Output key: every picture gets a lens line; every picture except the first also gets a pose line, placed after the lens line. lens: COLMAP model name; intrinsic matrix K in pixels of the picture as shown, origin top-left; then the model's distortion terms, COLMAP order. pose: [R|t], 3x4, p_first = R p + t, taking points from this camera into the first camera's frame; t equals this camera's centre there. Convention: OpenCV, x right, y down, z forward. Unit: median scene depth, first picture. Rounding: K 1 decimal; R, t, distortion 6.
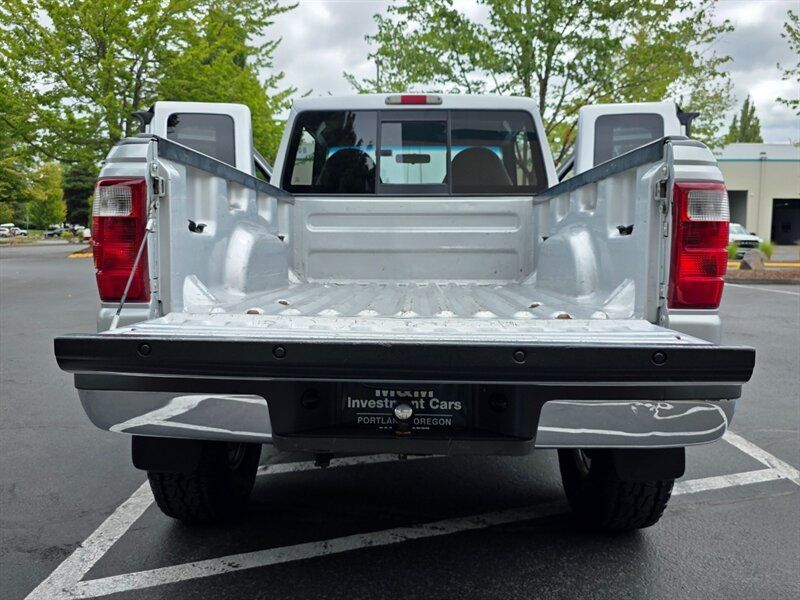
lens RADIAL K [[691.4, 0, 392.2], [0, 691.4, 306.0], [0, 0, 1]] dist [0.024673, -0.007123]
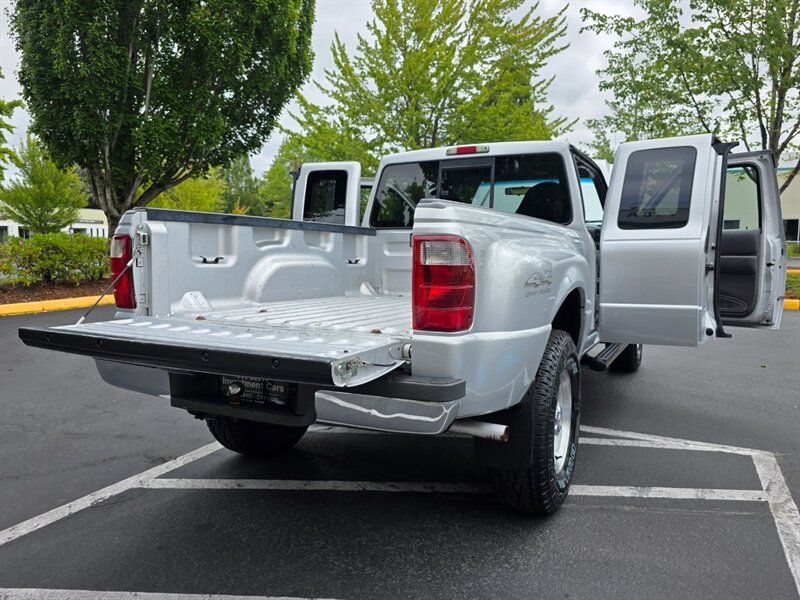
lens RADIAL K [[586.8, 0, 401.4], [0, 586.8, 305.7], [0, 0, 1]] dist [0.033770, -0.018165]
pose [[0.912132, 0.038397, -0.408094, 0.365139], [-0.038261, 0.999232, 0.008499, -0.022646], [0.408107, 0.007861, 0.912900, -0.011888]]
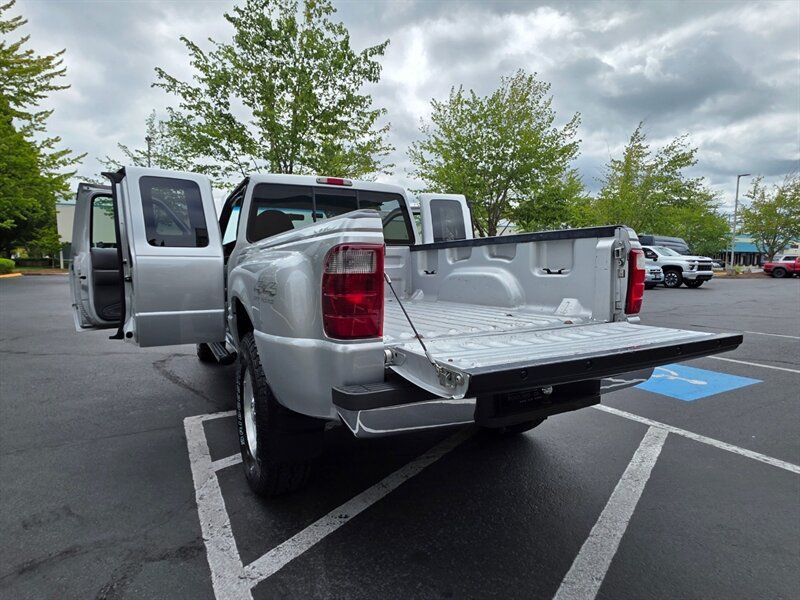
lens RADIAL K [[425.4, 0, 393.9], [0, 425.4, 307.0], [0, 0, 1]] dist [0.004072, 0.000429]
pose [[0.870089, -0.061251, 0.489075, -0.328325], [0.058275, 0.998073, 0.021324, -0.035623], [-0.489438, 0.009947, 0.871981, 0.125788]]
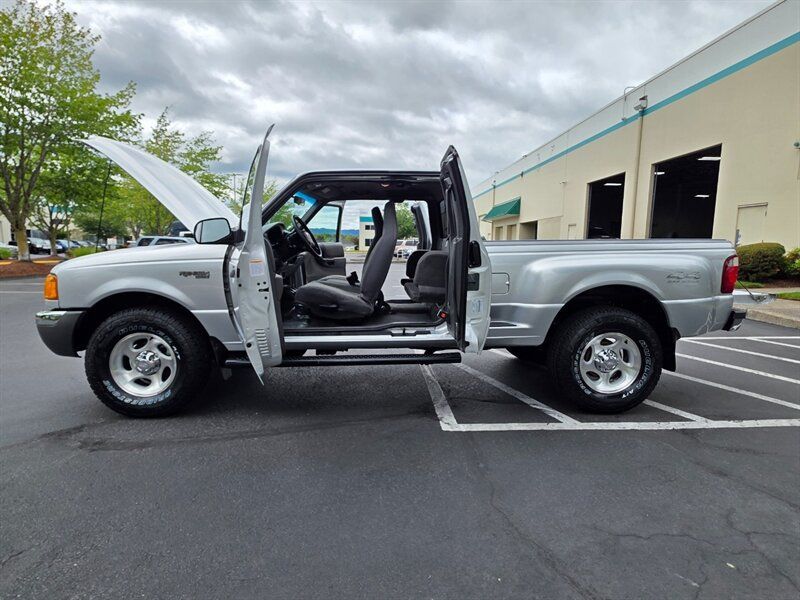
lens RADIAL K [[438.5, 0, 393.0], [0, 438.5, 302.2], [0, 0, 1]] dist [0.000905, 0.002438]
pose [[-0.056311, -0.132635, 0.989564, -1.057593], [0.086904, 0.986724, 0.137199, -0.170869], [-0.994624, 0.093723, -0.044036, 1.201933]]
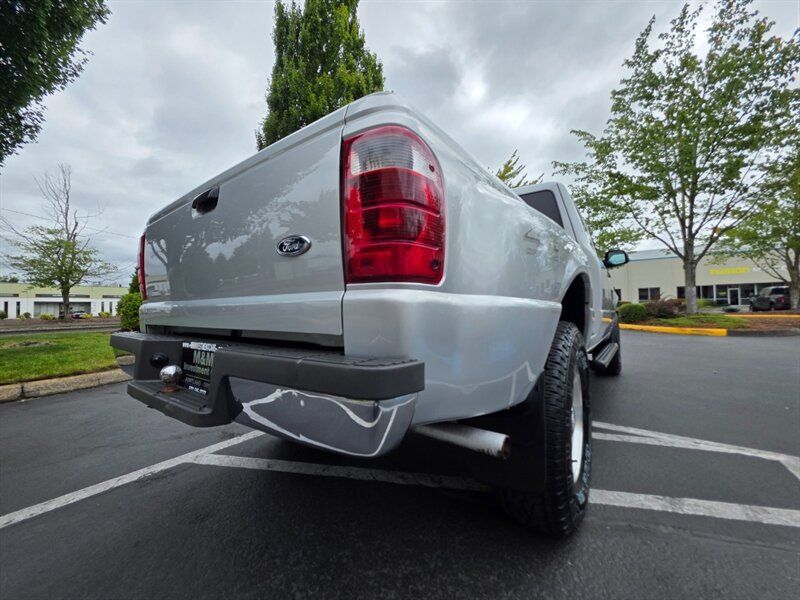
lens RADIAL K [[312.3, 0, 400.7], [0, 312.3, 302.4], [0, 0, 1]] dist [0.004110, 0.000320]
pose [[0.827162, -0.031429, -0.561083, 0.294691], [-0.033879, 0.993830, -0.105614, 0.028478], [0.560941, 0.106368, 0.820994, 0.315190]]
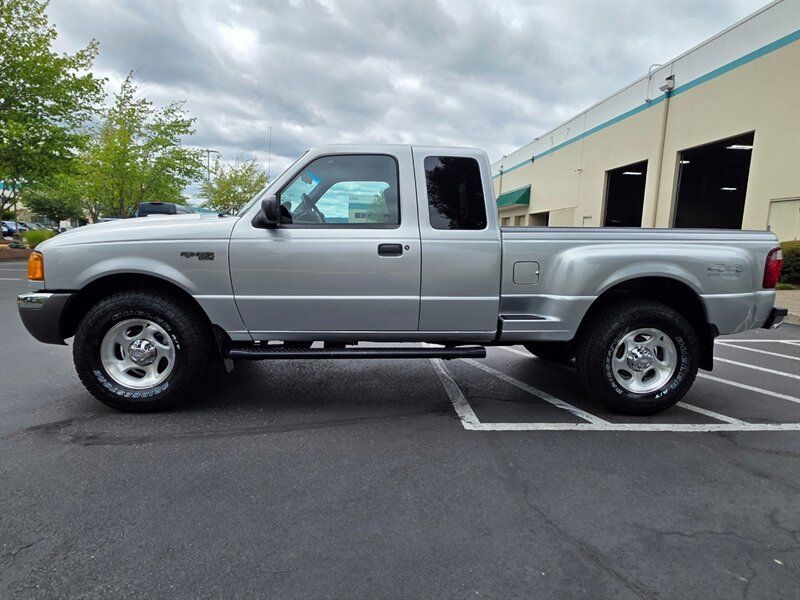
lens RADIAL K [[490.3, 0, 395.5], [0, 490.3, 311.7], [0, 0, 1]] dist [0.001282, 0.002496]
pose [[-0.078522, -0.156793, 0.984505, -1.080592], [0.064312, 0.984700, 0.161953, -0.160916], [-0.994836, 0.076032, -0.067237, 1.258813]]
